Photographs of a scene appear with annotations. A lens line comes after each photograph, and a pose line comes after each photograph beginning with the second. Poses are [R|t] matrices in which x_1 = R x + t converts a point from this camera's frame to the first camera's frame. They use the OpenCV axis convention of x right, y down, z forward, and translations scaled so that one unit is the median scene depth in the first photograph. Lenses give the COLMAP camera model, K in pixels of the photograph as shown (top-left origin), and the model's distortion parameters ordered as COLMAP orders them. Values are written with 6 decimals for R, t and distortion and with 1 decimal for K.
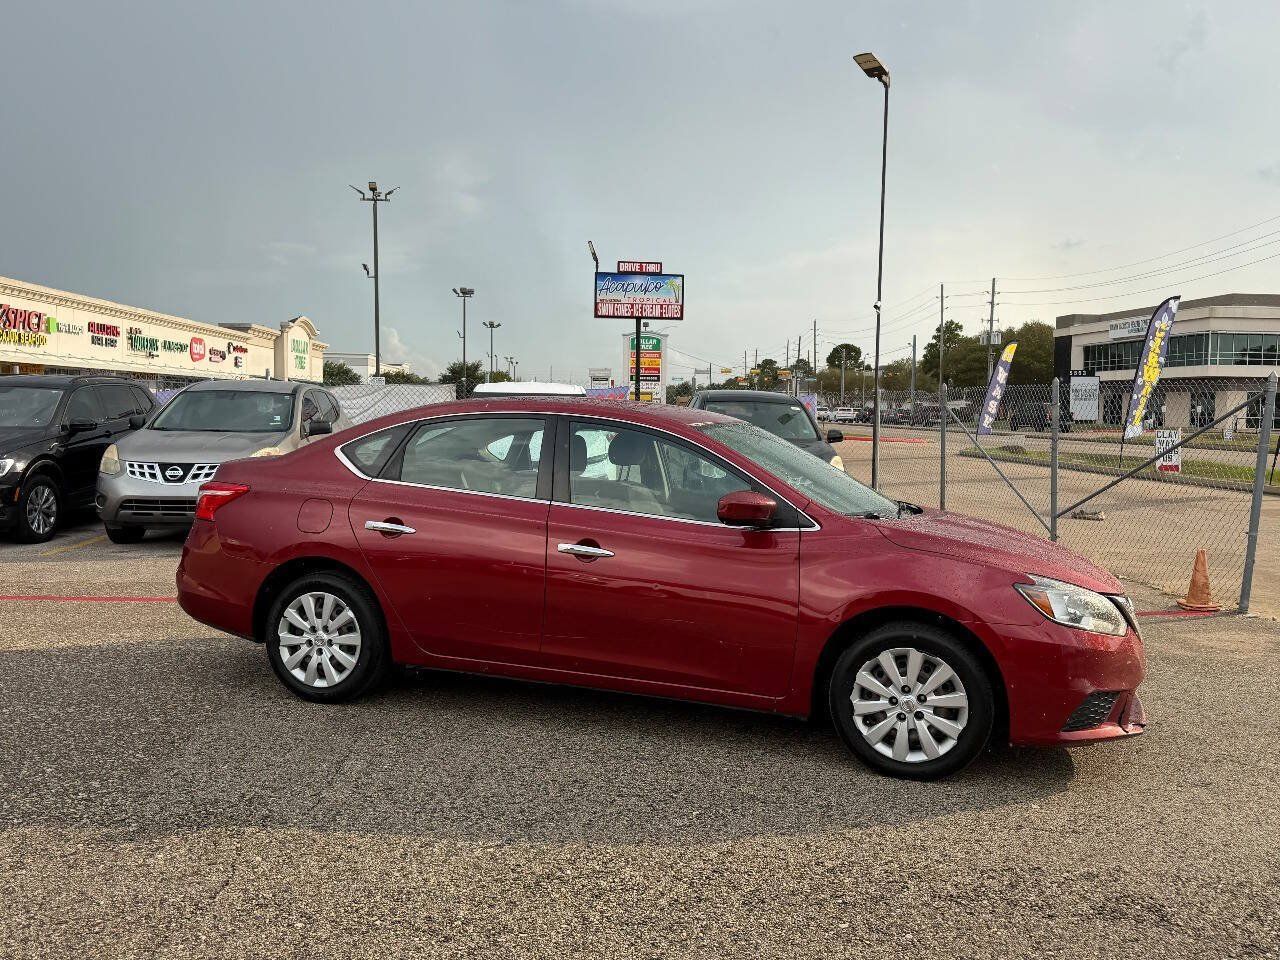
lens RADIAL K [[1120.2, 0, 647.6], [0, 1120.2, 474.6], [0, 0, 1]] dist [0.143014, -0.265871]
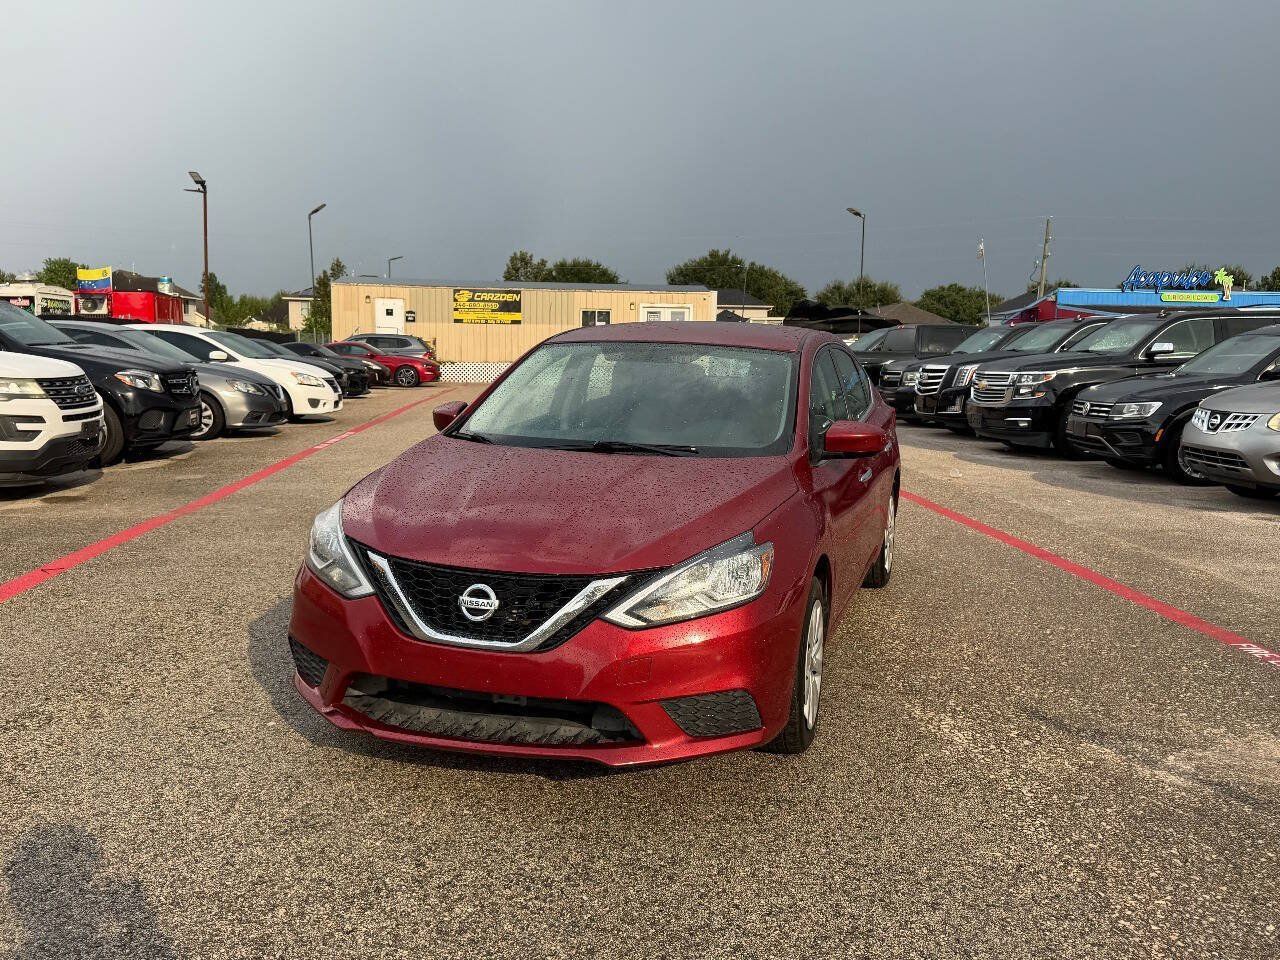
lens RADIAL K [[1119.4, 0, 647.1], [0, 1119.4, 496.1], [0, 0, 1]] dist [0.142065, -0.267936]
pose [[0.018662, 0.114153, -0.993288, 0.470736], [-0.070822, 0.991116, 0.112573, -0.011729], [0.997314, 0.068246, 0.026581, 0.468892]]
